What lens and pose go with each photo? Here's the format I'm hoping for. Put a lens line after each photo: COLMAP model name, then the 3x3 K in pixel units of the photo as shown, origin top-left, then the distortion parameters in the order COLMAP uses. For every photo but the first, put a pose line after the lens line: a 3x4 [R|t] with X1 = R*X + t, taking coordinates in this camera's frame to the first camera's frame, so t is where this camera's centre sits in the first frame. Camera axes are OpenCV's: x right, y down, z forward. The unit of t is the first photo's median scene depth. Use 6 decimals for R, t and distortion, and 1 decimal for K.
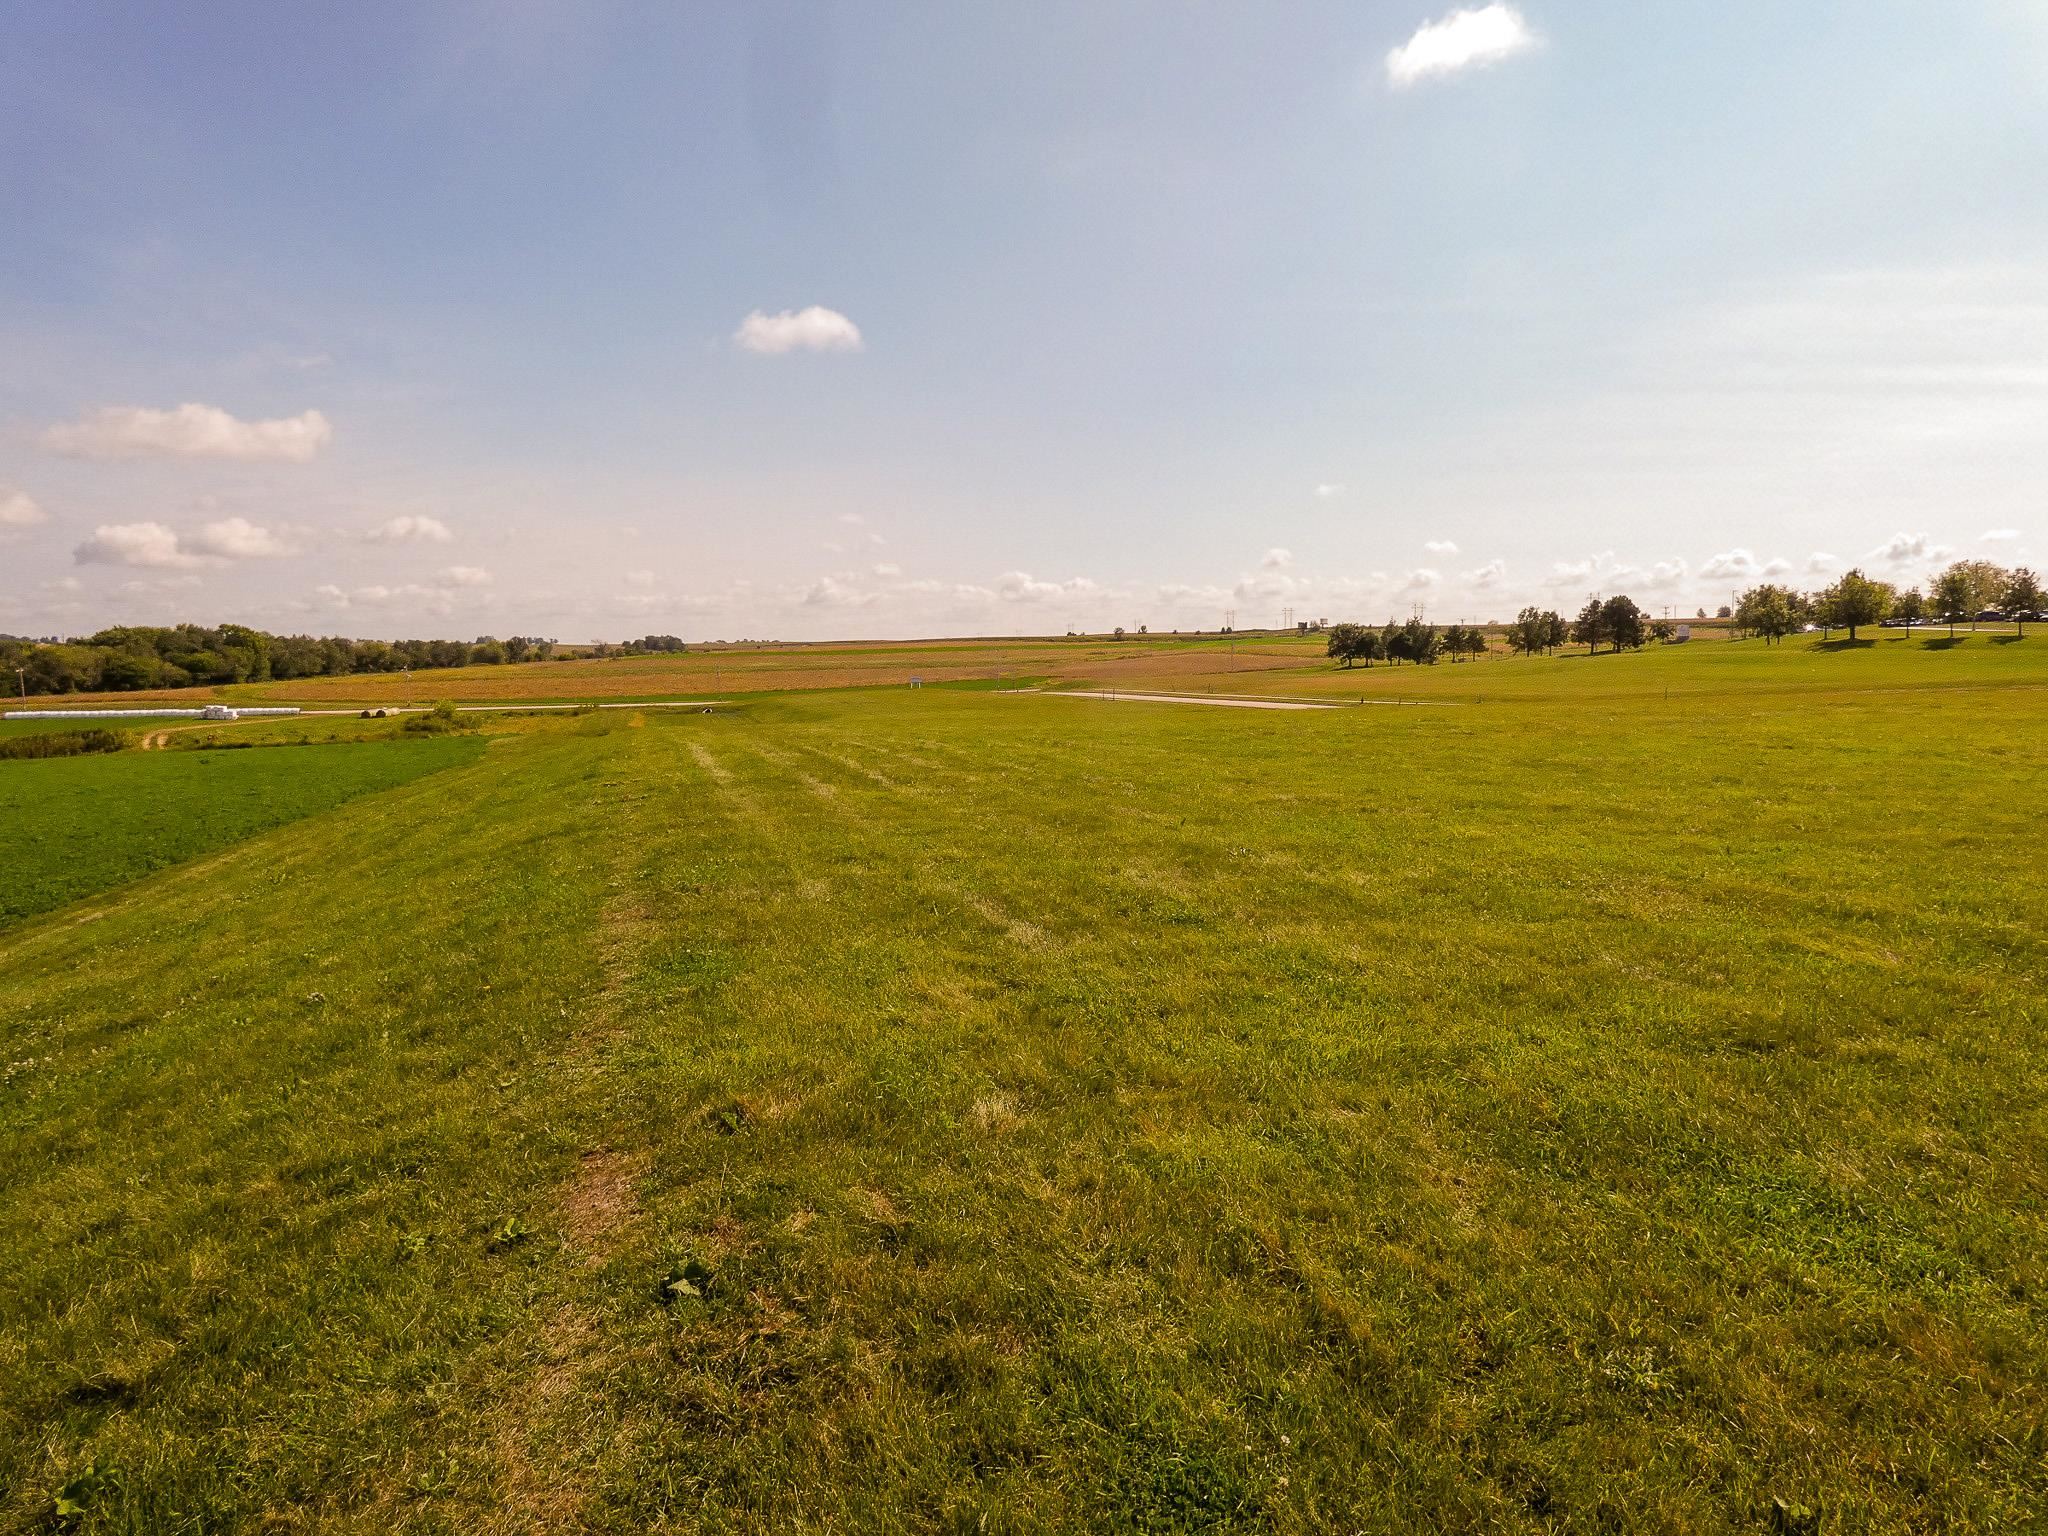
lens RADIAL K [[1244.1, 0, 1039.7], [0, 1244.1, 748.8], [0, 0, 1]] dist [0.000847, 0.016698]
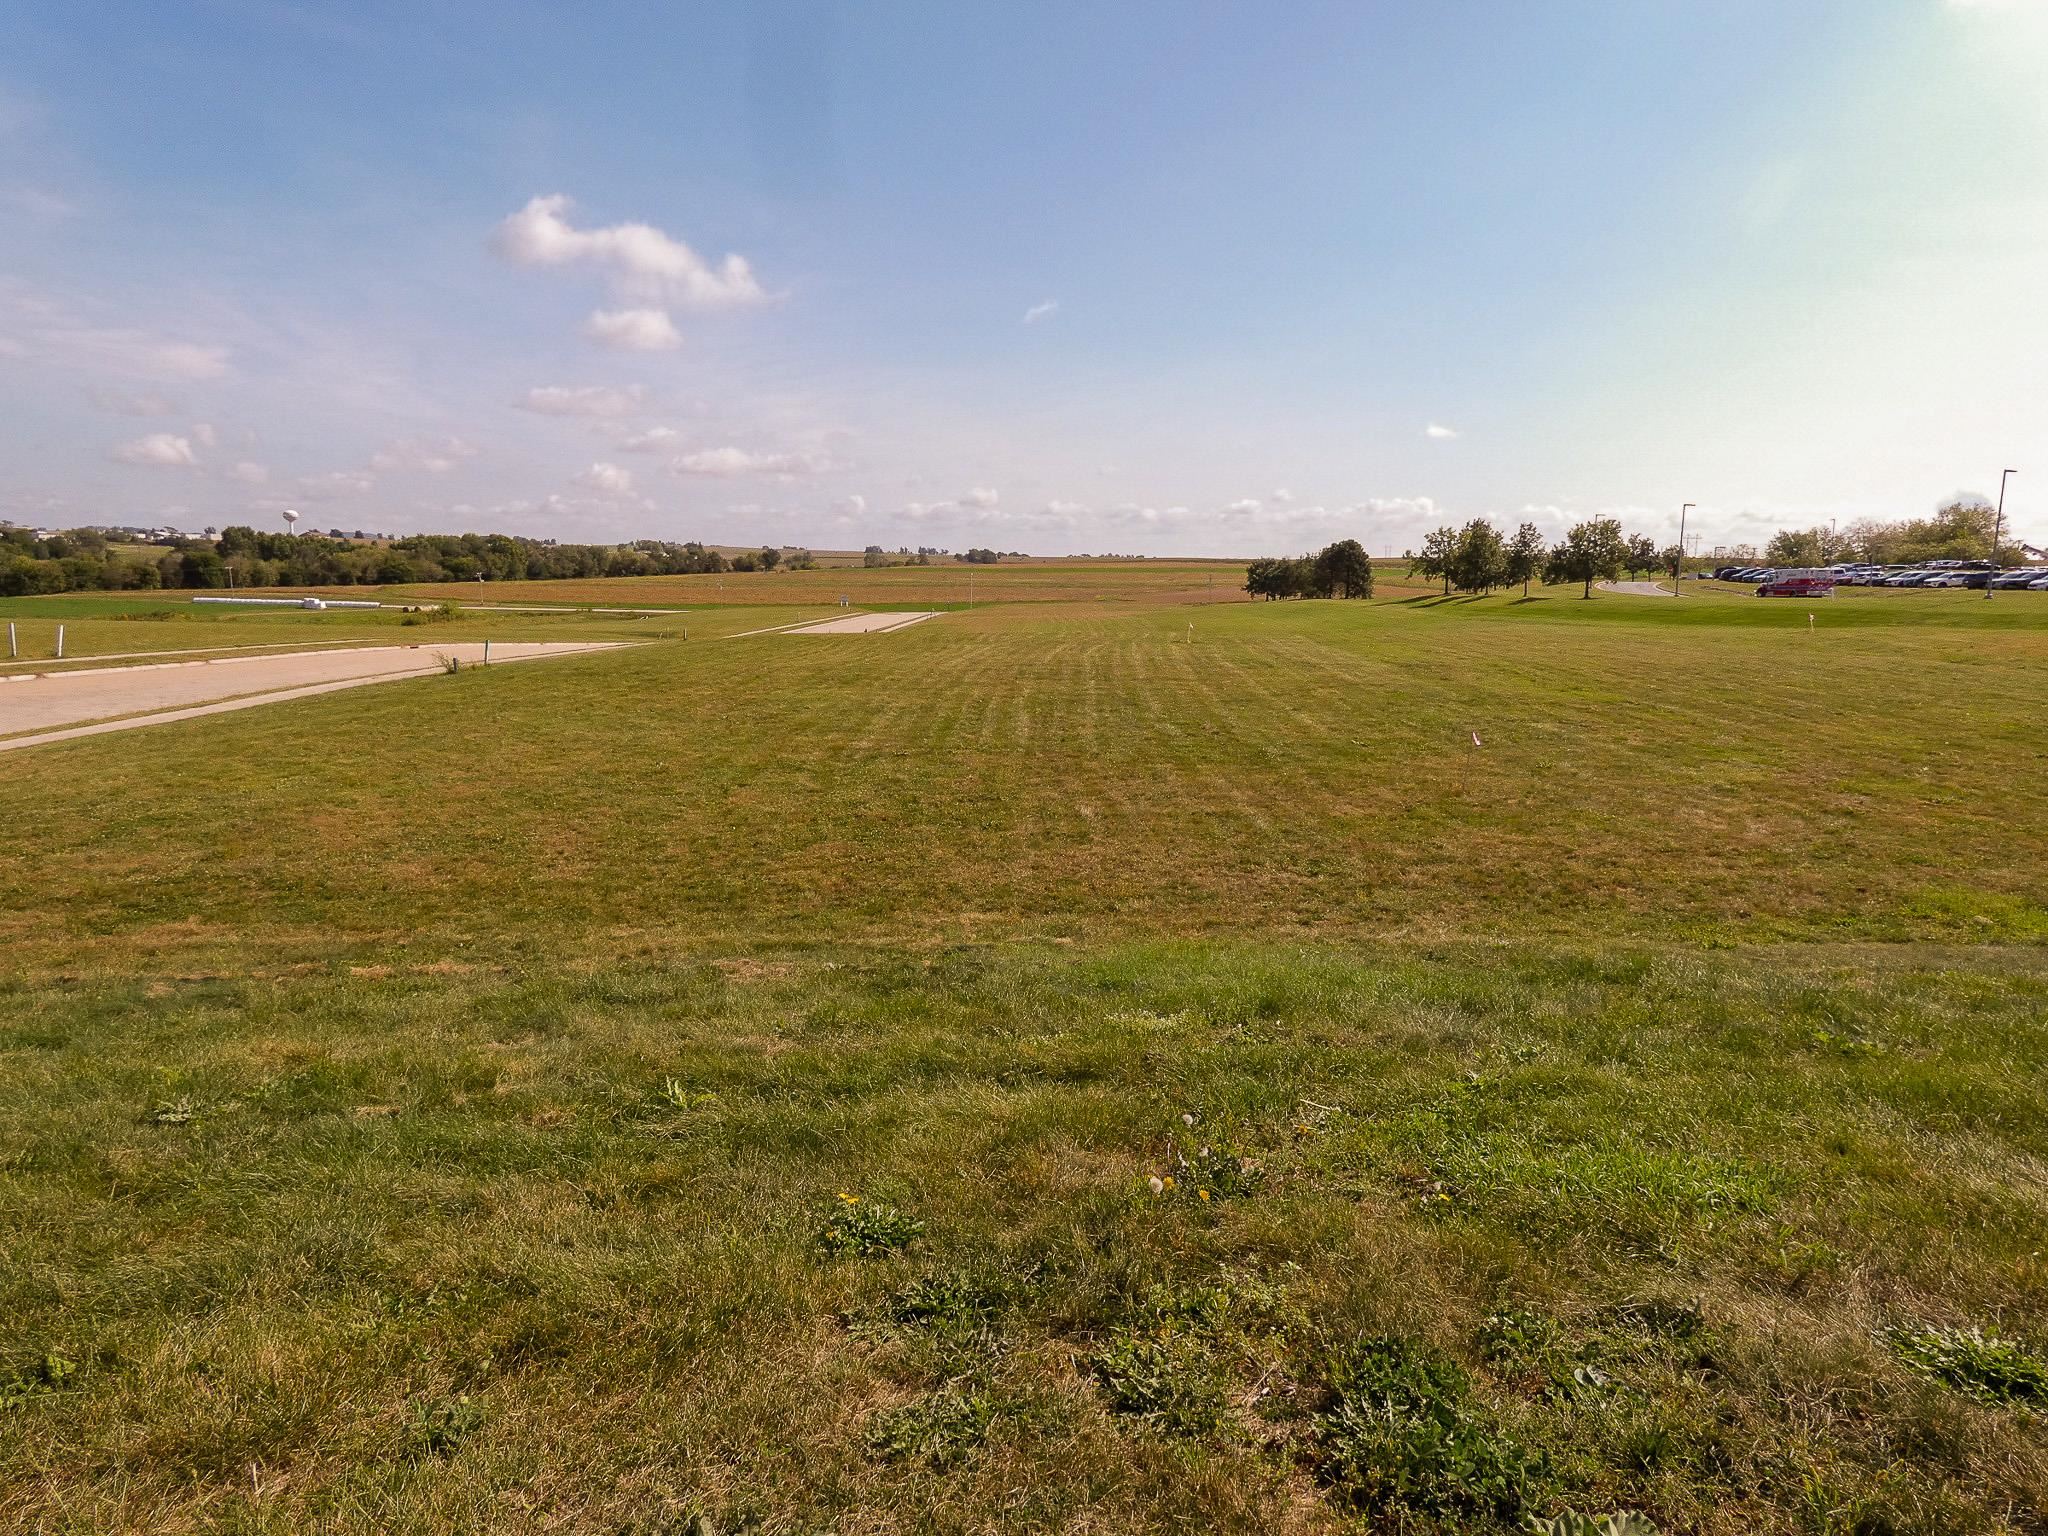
lens RADIAL K [[1244.1, 0, 1040.2], [0, 1244.1, 767.7], [0, 0, 1]] dist [0.000847, 0.016698]
pose [[0.937004, 0.082551, -0.339425, 0.345388], [-0.054532, 0.994330, 0.091289, -0.010819], [0.345036, -0.067029, 0.936193, -0.014096]]
